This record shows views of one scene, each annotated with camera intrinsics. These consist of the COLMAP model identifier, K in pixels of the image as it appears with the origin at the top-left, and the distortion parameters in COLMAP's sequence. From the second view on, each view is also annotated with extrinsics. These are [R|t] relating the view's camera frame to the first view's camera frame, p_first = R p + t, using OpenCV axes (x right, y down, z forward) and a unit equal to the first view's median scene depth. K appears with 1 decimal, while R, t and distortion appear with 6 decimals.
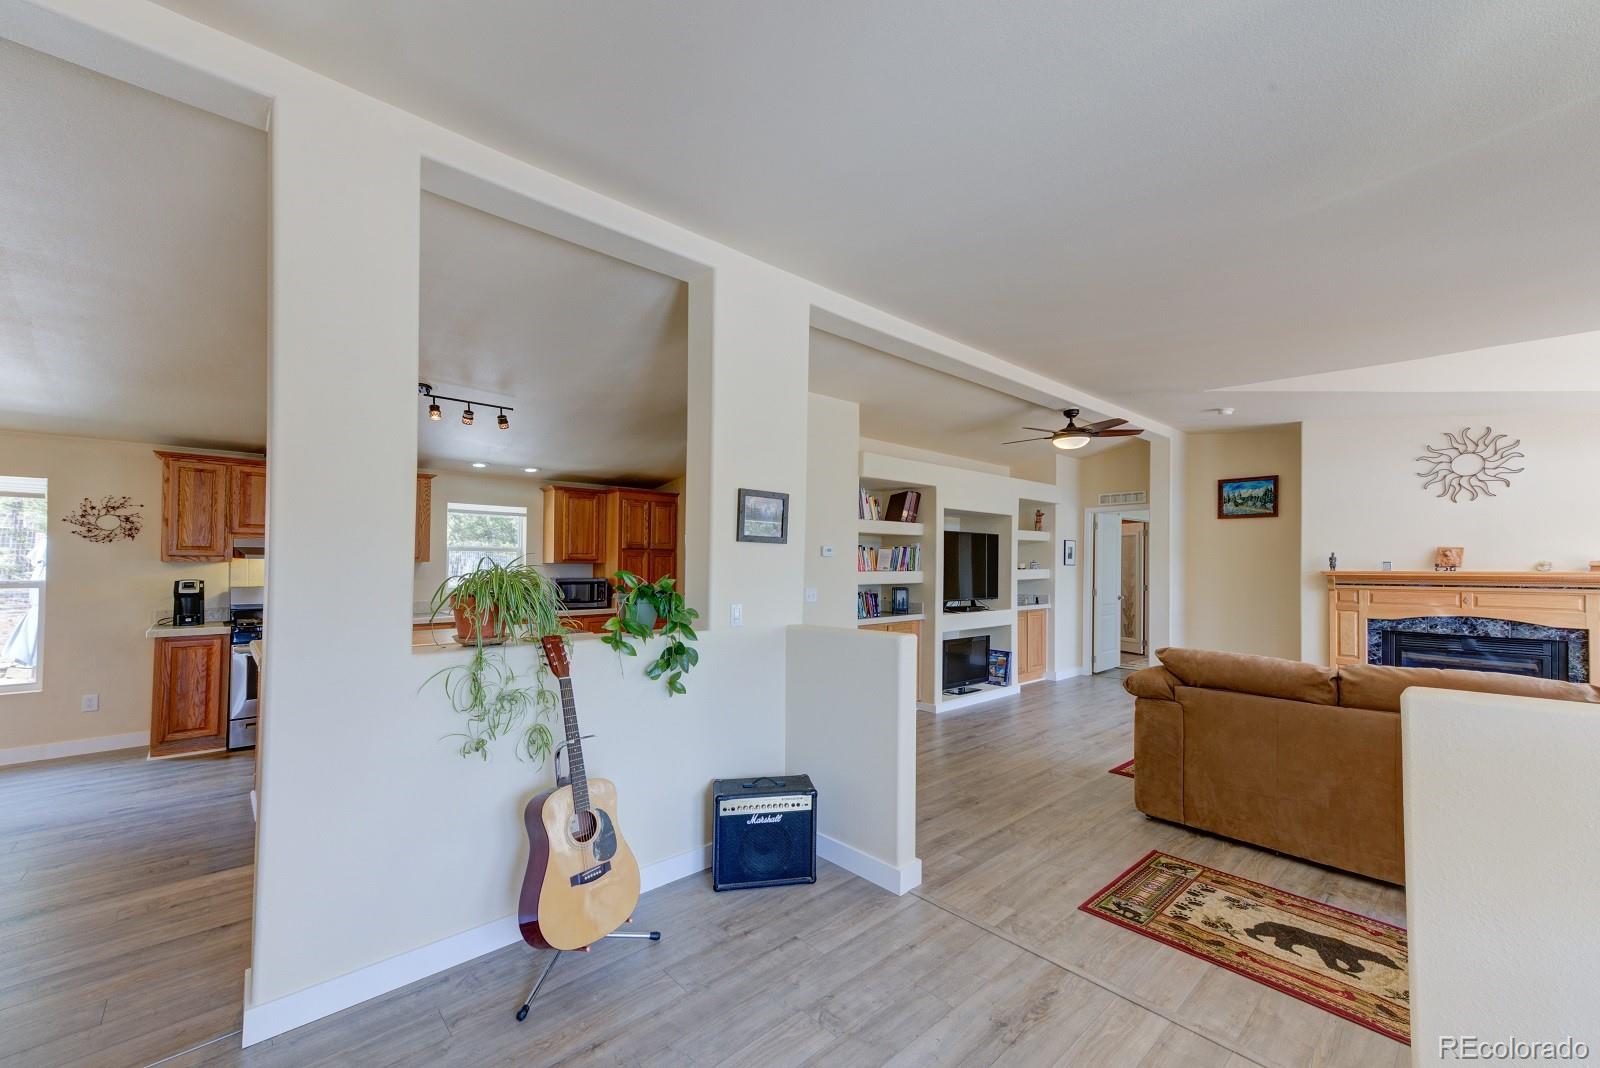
lens RADIAL K [[632.4, 0, 797.2], [0, 632.4, 556.3], [0, 0, 1]] dist [0.016499, 0.000076]
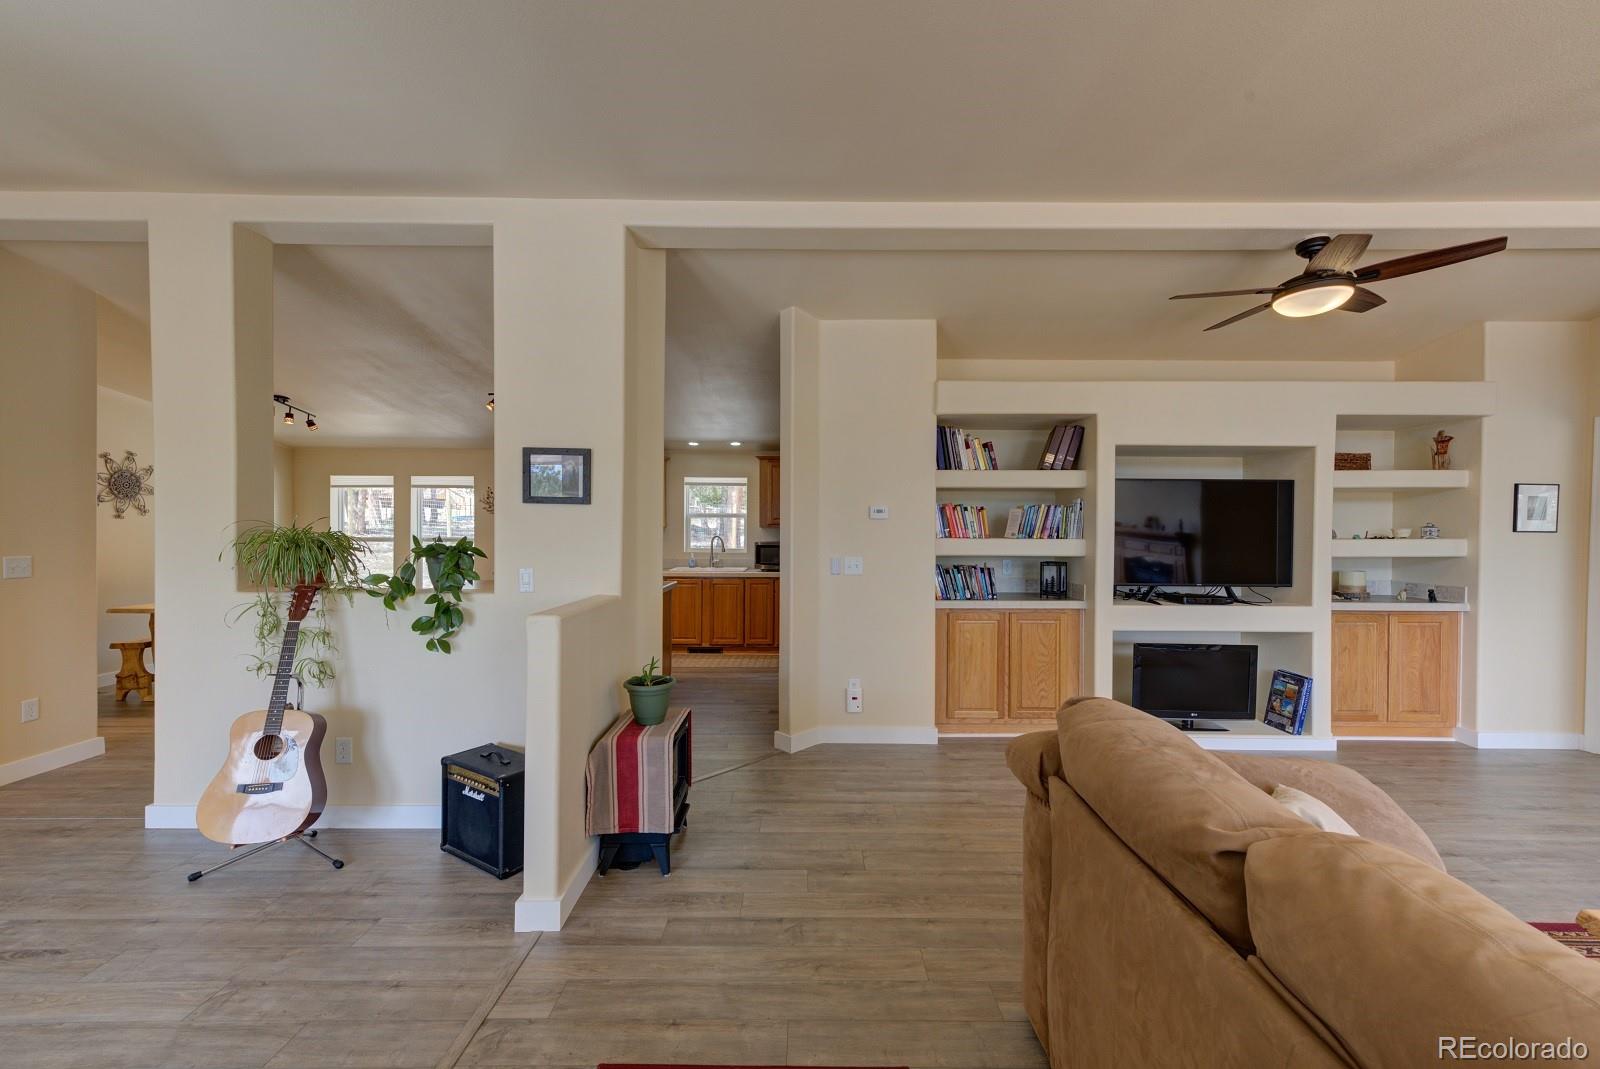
lens RADIAL K [[624.7, 0, 800.0], [0, 624.7, 534.5], [0, 0, 1]] dist [0.008494, 0.000049]
pose [[0.745747, 0.007073, -0.666192, 0.424344], [0.005080, 0.999854, 0.016301, 0.005488], [0.666210, -0.015541, 0.745602, 0.284324]]
